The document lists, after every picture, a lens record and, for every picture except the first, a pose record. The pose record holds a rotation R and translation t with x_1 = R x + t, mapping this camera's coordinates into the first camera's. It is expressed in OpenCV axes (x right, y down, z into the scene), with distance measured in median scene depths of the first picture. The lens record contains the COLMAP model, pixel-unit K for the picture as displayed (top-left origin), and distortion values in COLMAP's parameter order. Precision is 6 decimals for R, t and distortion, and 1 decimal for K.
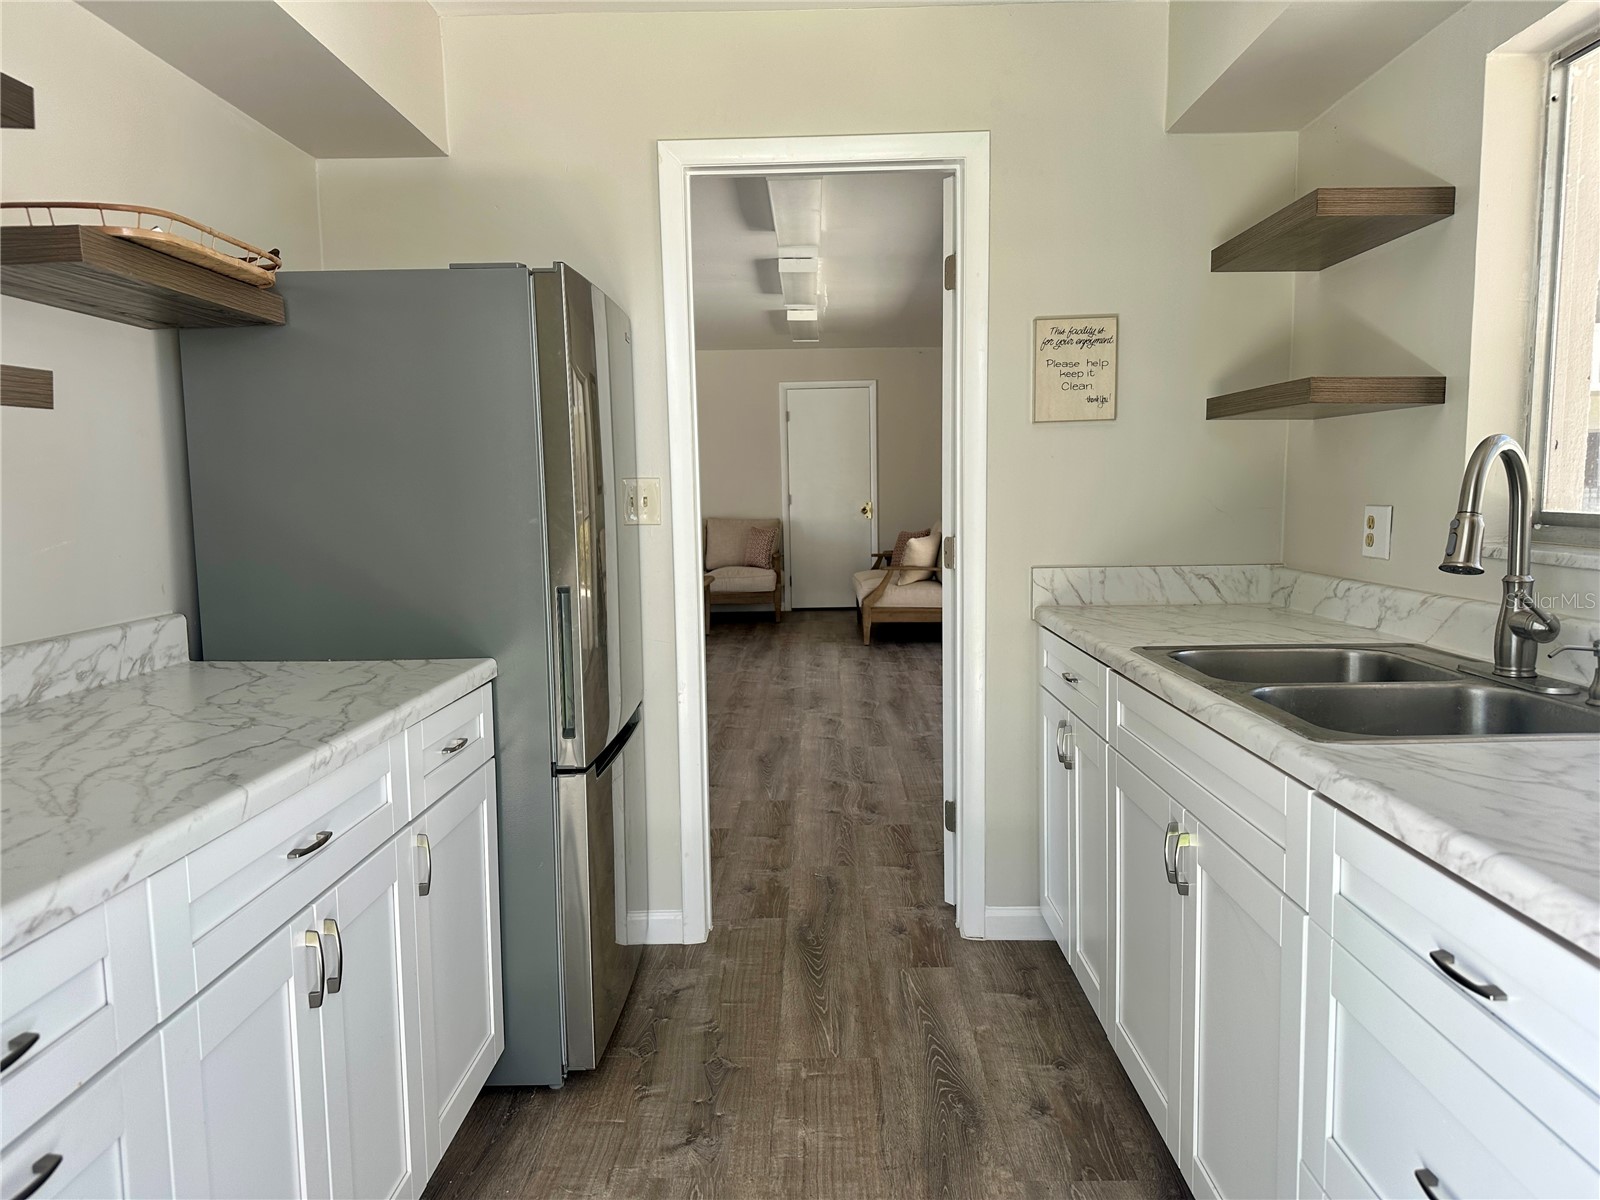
lens RADIAL K [[1110.3, 0, 804.7], [0, 1110.3, 611.0], [0, 0, 1]] dist [0.093604, -0.128538]
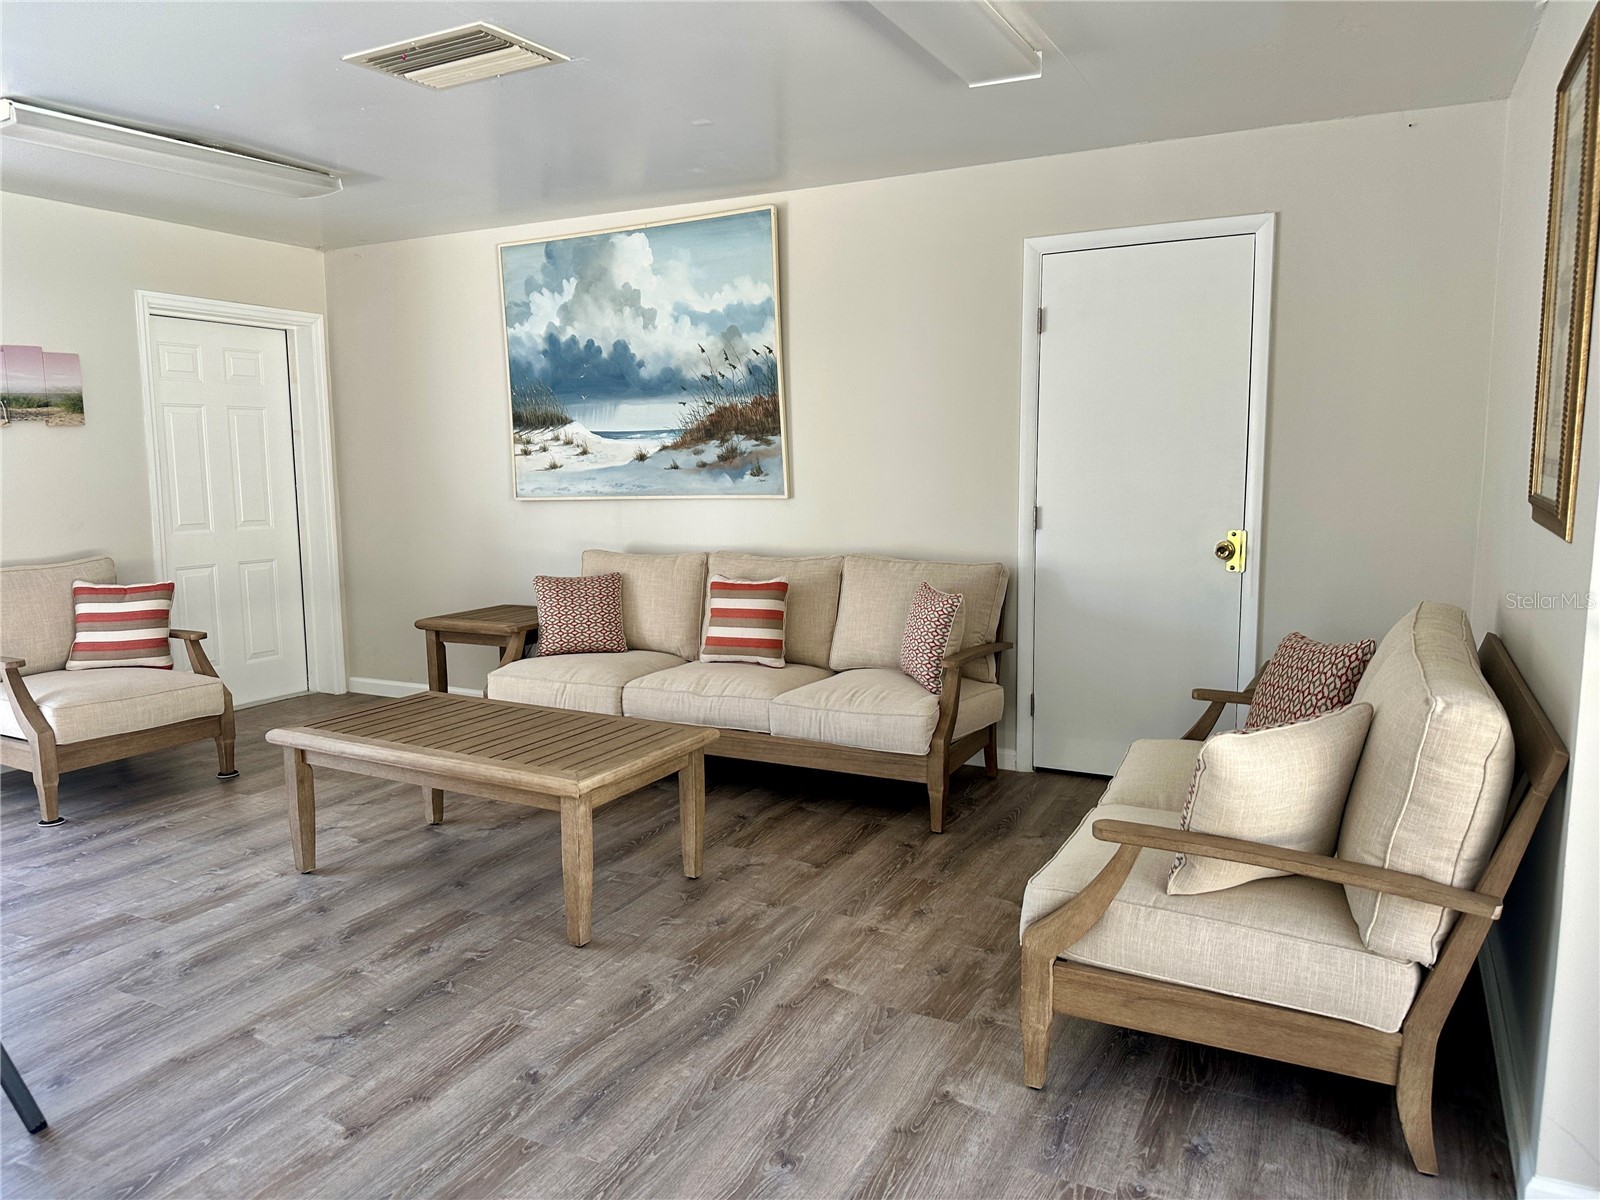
lens RADIAL K [[1110.3, 0, 804.7], [0, 1110.3, 611.0], [0, 0, 1]] dist [0.093604, -0.128538]
pose [[0.907415, 0.061226, -0.415752, 0.085884], [-0.062778, 0.997978, 0.009951, -0.064180], [0.415520, 0.017071, 0.909424, 0.580718]]
